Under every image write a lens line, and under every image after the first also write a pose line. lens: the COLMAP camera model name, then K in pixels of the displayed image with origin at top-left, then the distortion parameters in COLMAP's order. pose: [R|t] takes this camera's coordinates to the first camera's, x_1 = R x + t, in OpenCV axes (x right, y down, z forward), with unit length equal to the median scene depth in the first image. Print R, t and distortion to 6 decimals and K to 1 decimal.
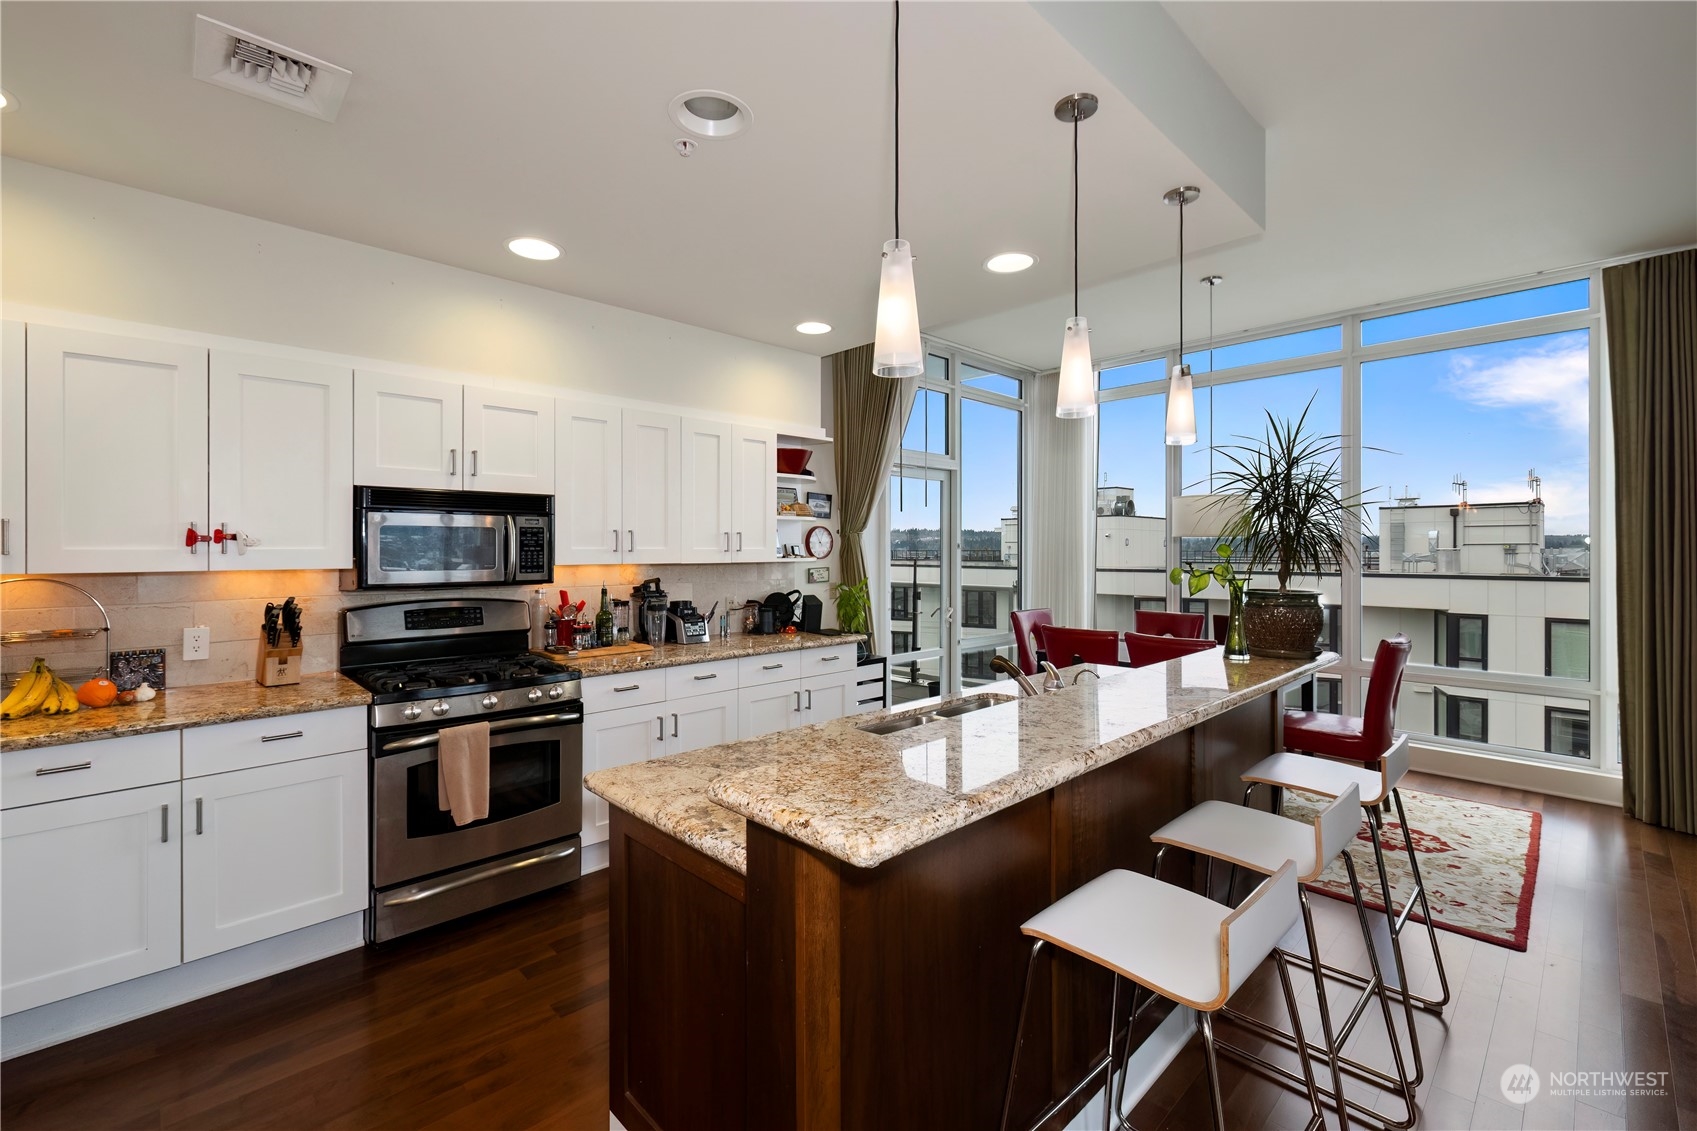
lens RADIAL K [[723.8, 0, 841.2], [0, 723.8, 551.9], [0, 0, 1]] dist [0.002899, 0.001059]
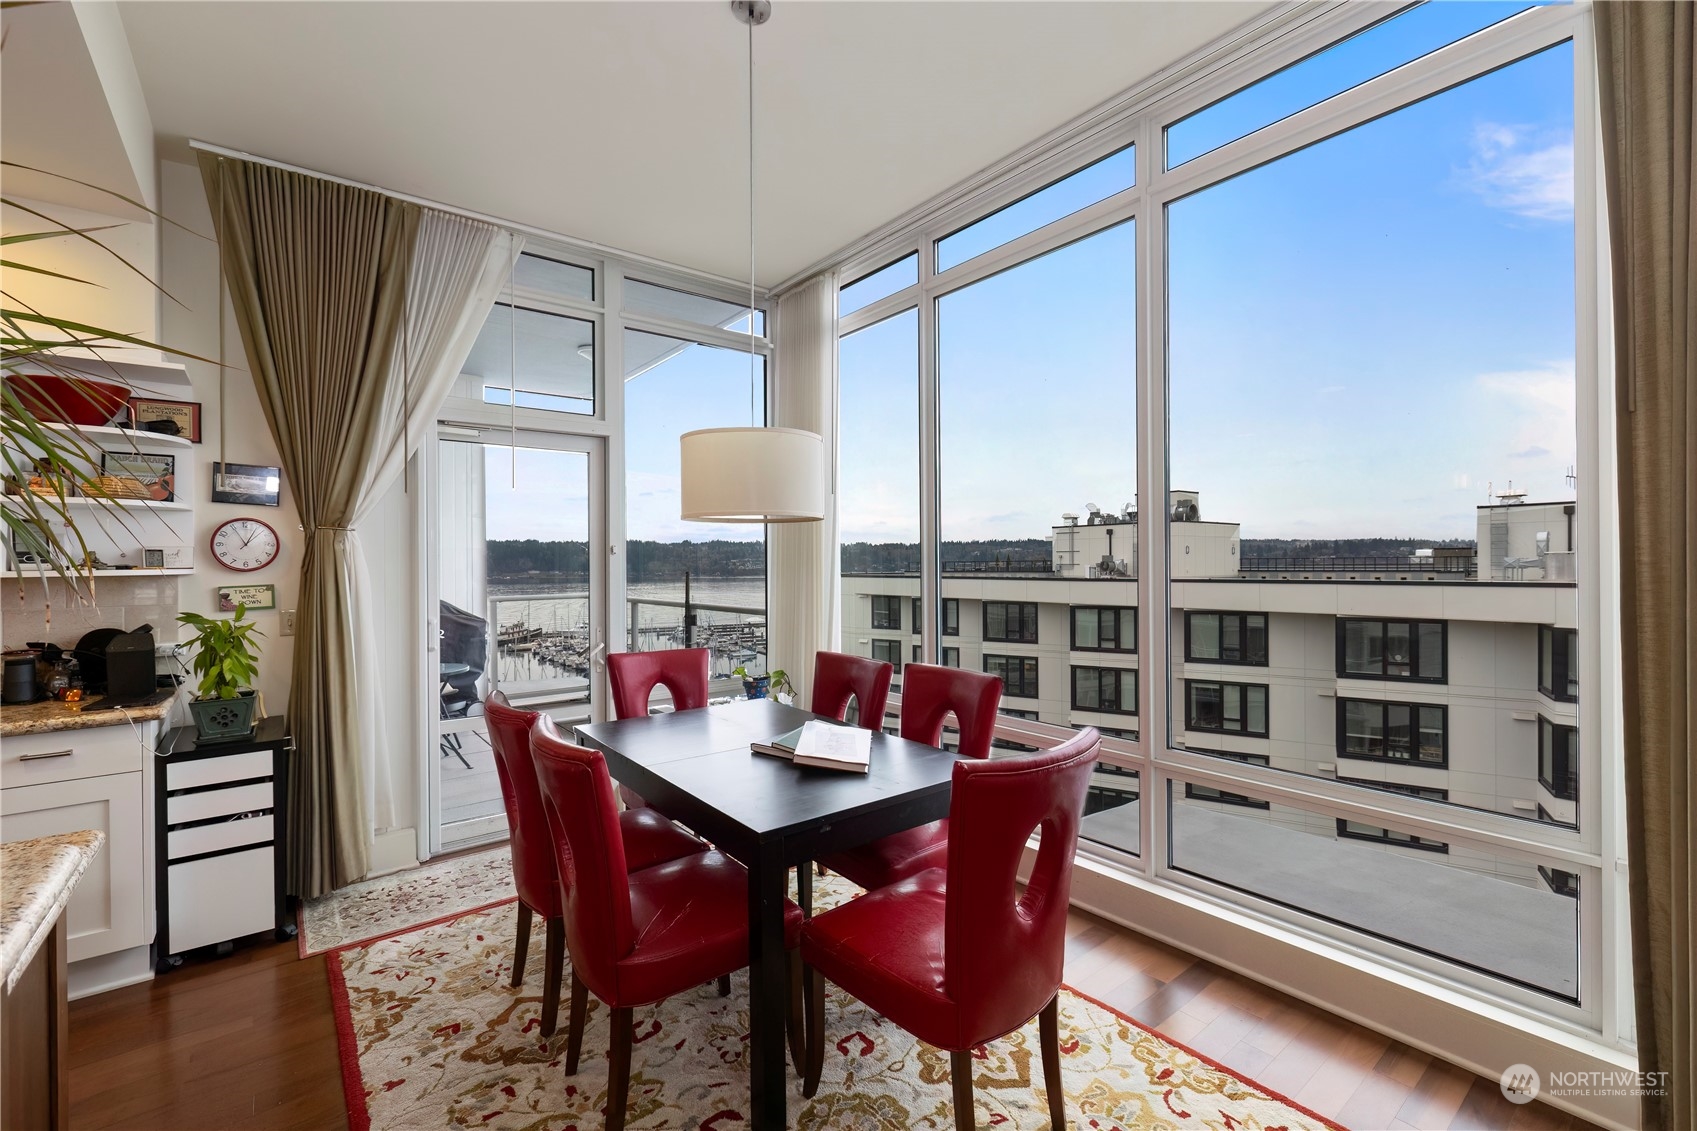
lens RADIAL K [[723.8, 0, 840.4], [0, 723.8, 567.0], [0, 0, 1]] dist [0.002899, 0.001059]
pose [[0.995144, -0.009160, -0.098005, 0.089778], [0.009598, 0.999946, 0.004004, 0.001407], [0.097963, -0.004925, 0.995178, 0.073803]]
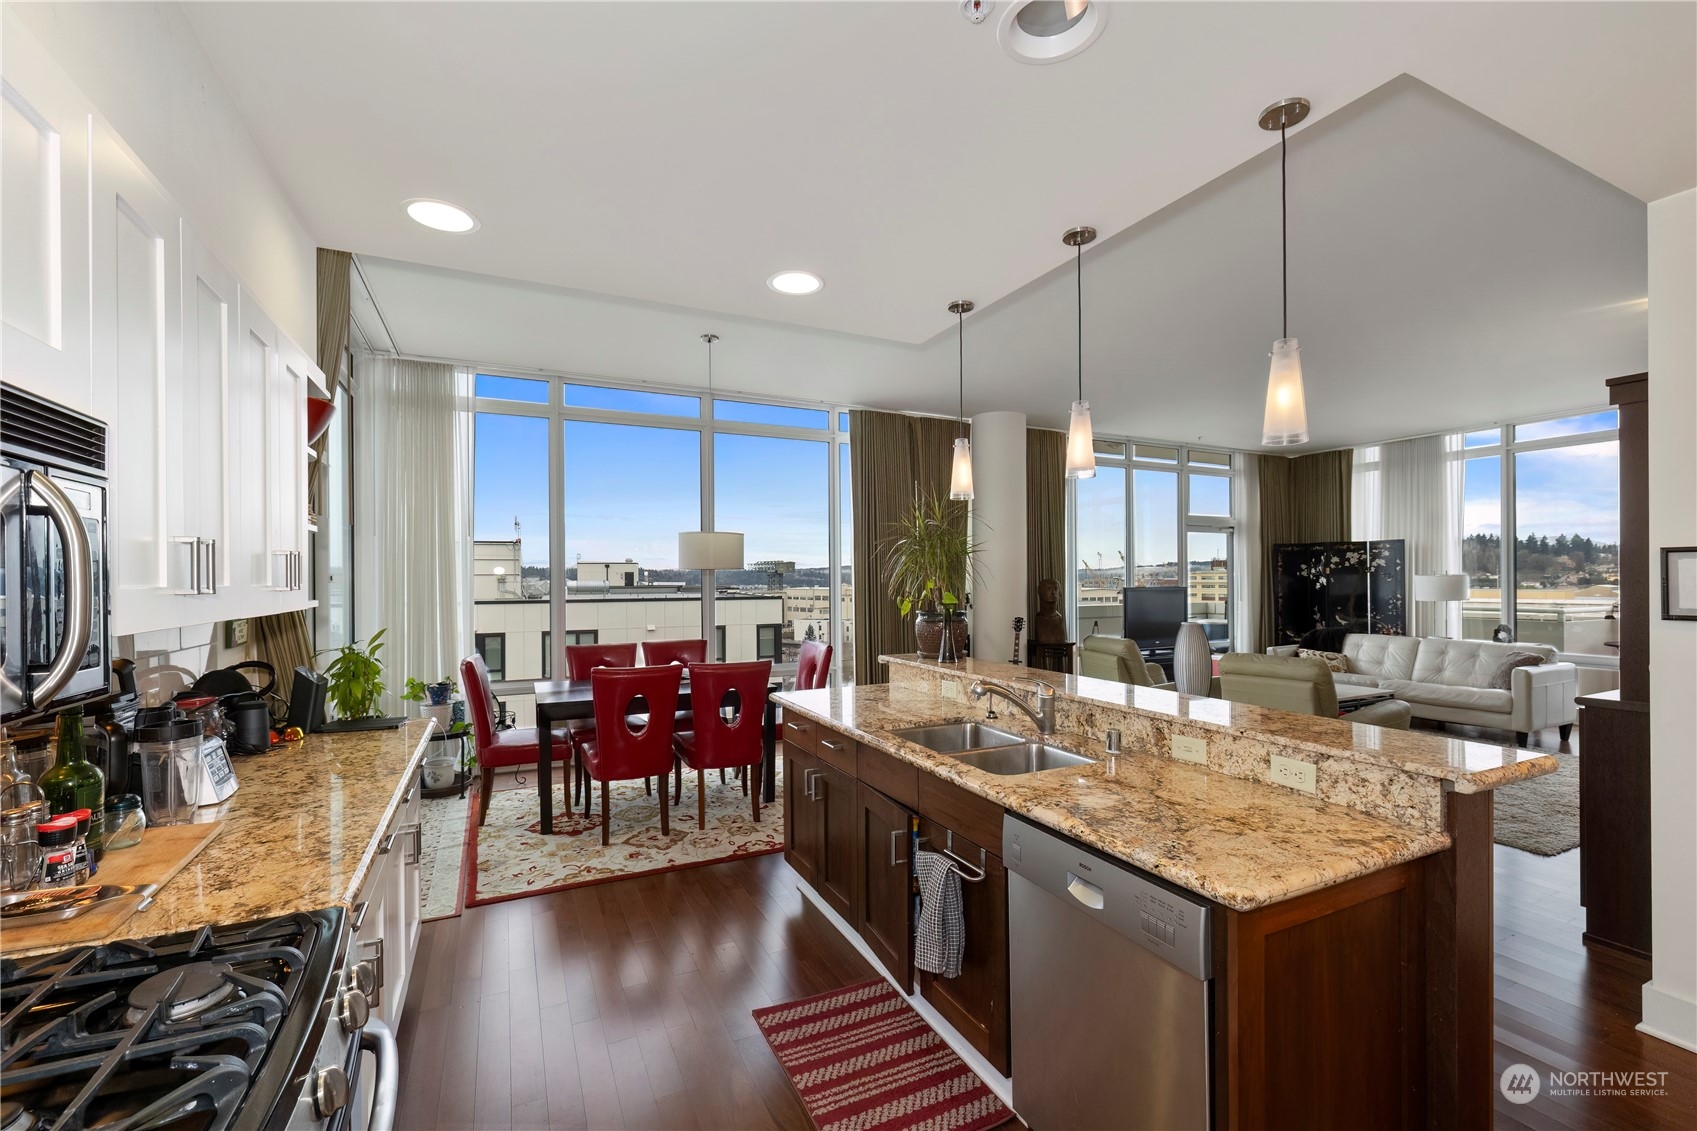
lens RADIAL K [[723.8, 0, 842.8], [0, 723.8, 581.2], [0, 0, 1]] dist [0.002899, 0.001059]
pose [[0.312463, -0.007285, 0.949902, -0.068306], [0.008104, 0.999955, 0.005004, -0.000903], [-0.949895, 0.006134, 0.312508, 0.066962]]
